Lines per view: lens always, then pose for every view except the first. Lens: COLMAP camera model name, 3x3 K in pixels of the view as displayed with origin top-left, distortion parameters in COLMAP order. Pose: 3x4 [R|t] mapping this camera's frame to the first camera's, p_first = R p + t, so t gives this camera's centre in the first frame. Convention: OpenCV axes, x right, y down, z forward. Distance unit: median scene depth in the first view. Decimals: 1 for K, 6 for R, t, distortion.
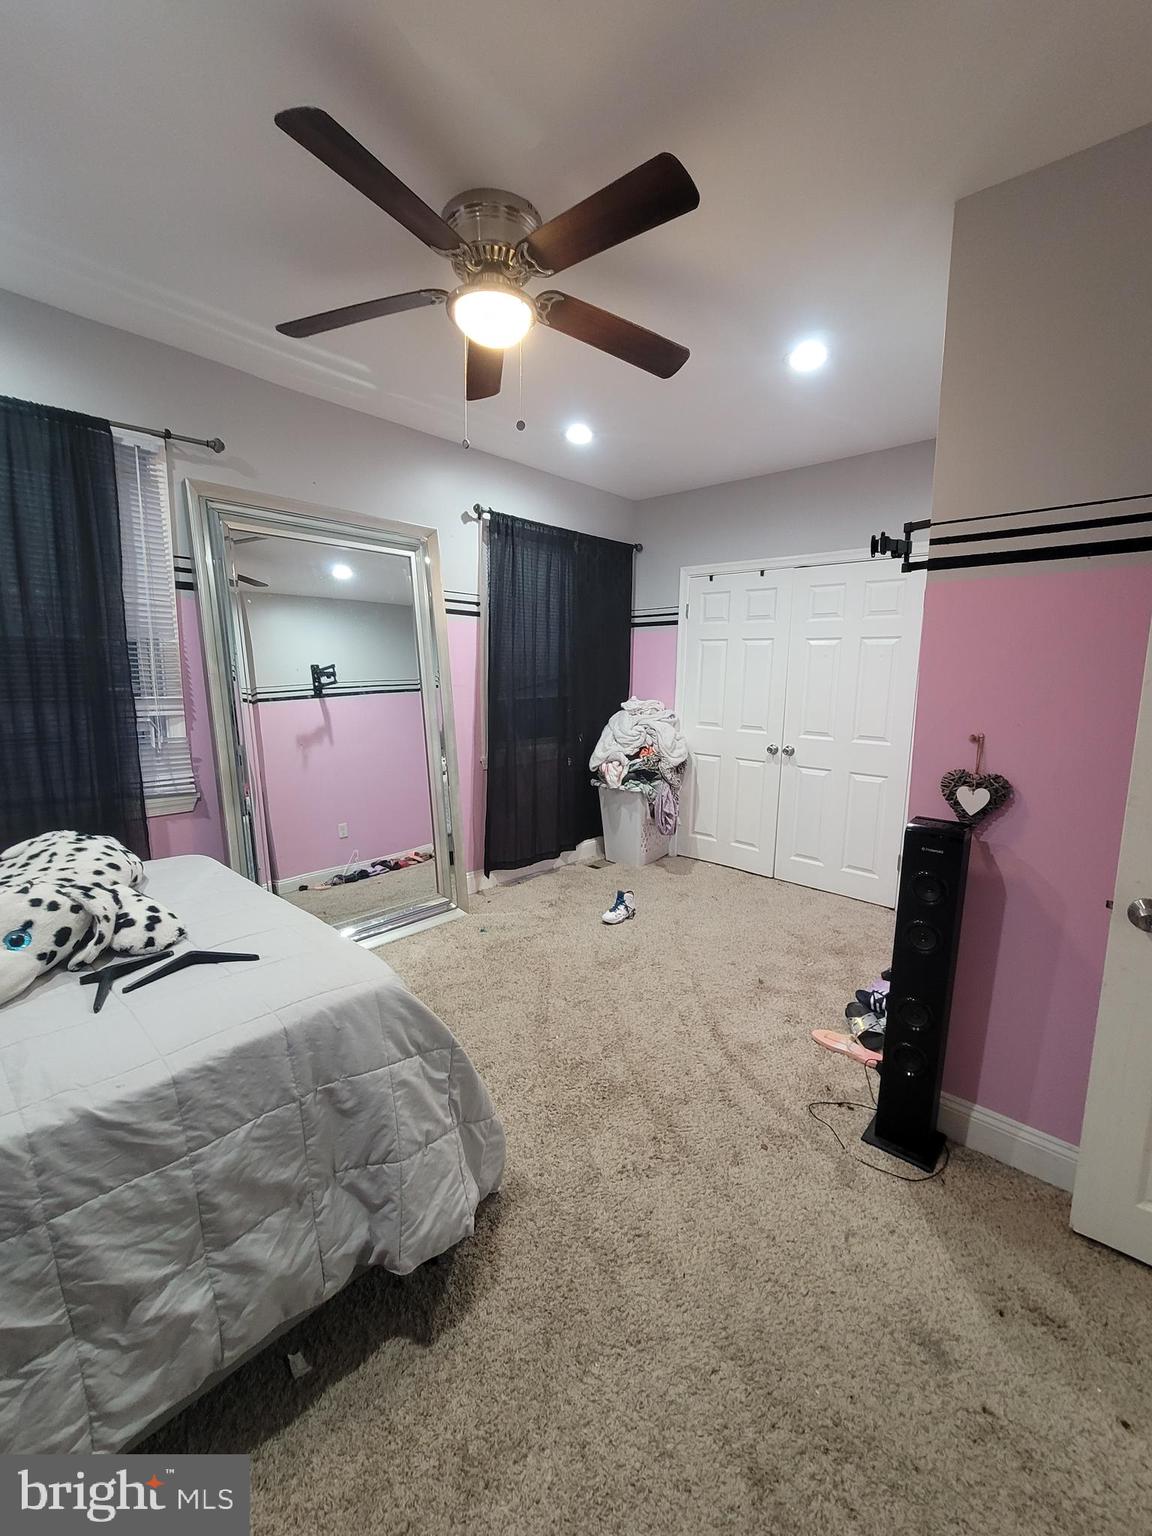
lens RADIAL K [[632.3, 0, 565.0], [0, 632.3, 766.8], [0, 0, 1]] dist [-0.001910, 0.000504]
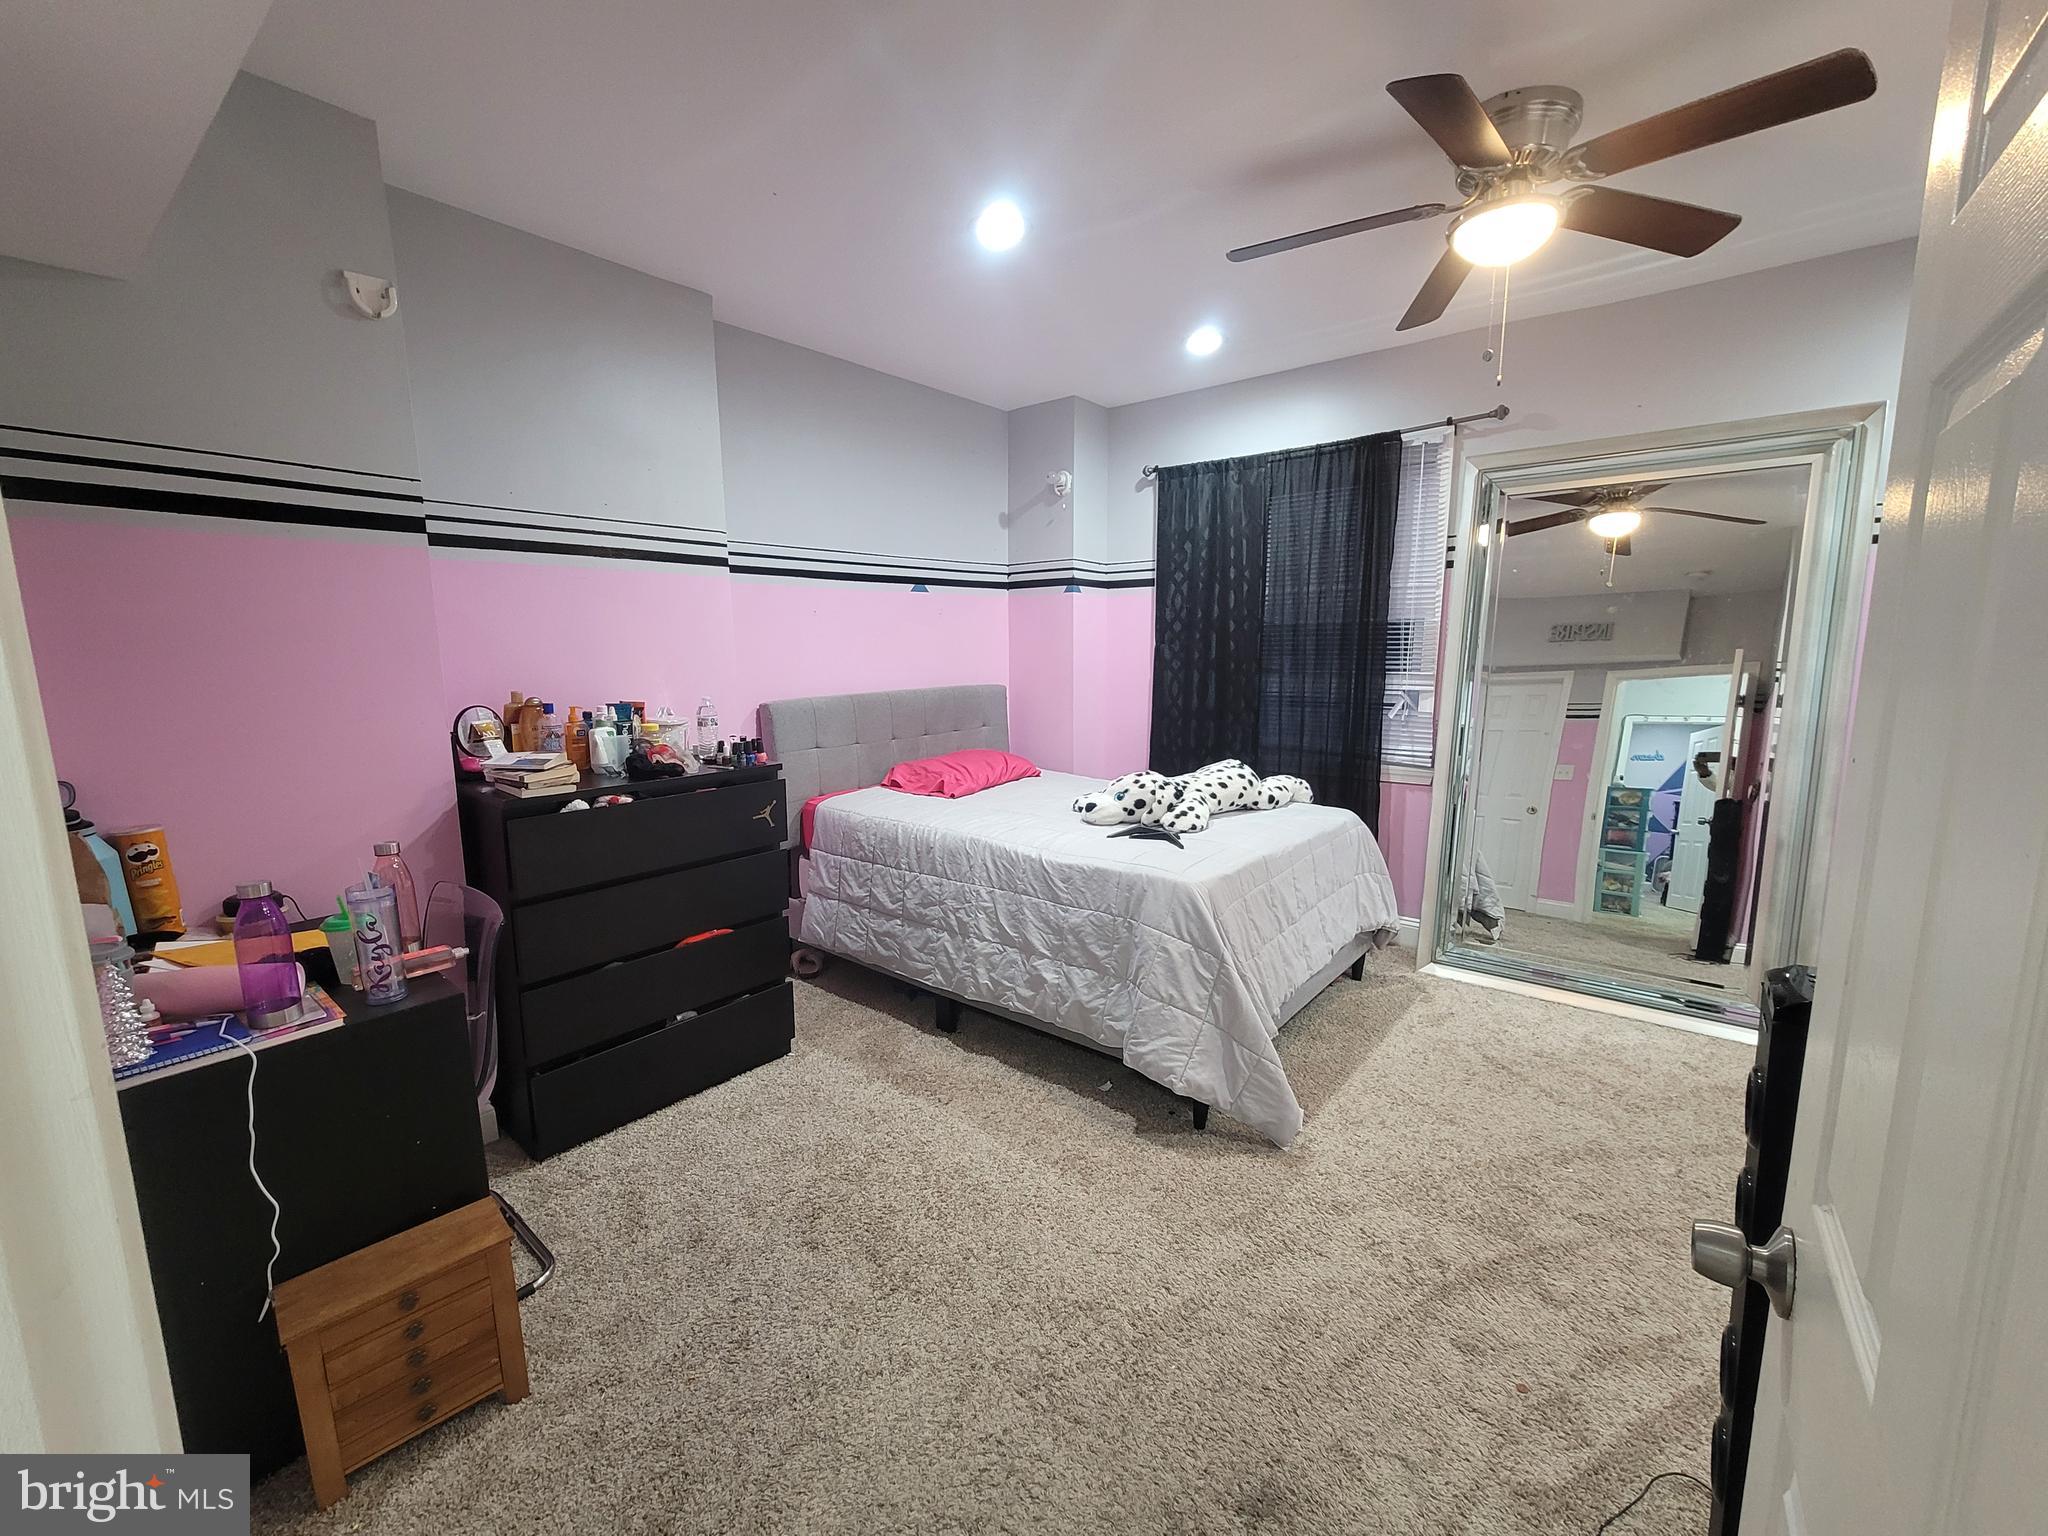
lens RADIAL K [[843.1, 0, 1025.7], [0, 843.1, 777.1], [0, 0, 1]] dist [-0.001910, 0.000504]
pose [[0.061635, 0.141622, -0.988000, 1.467905], [-0.139659, 0.981367, 0.131959, -0.064992], [0.988280, 0.129850, 0.080265, 0.502595]]
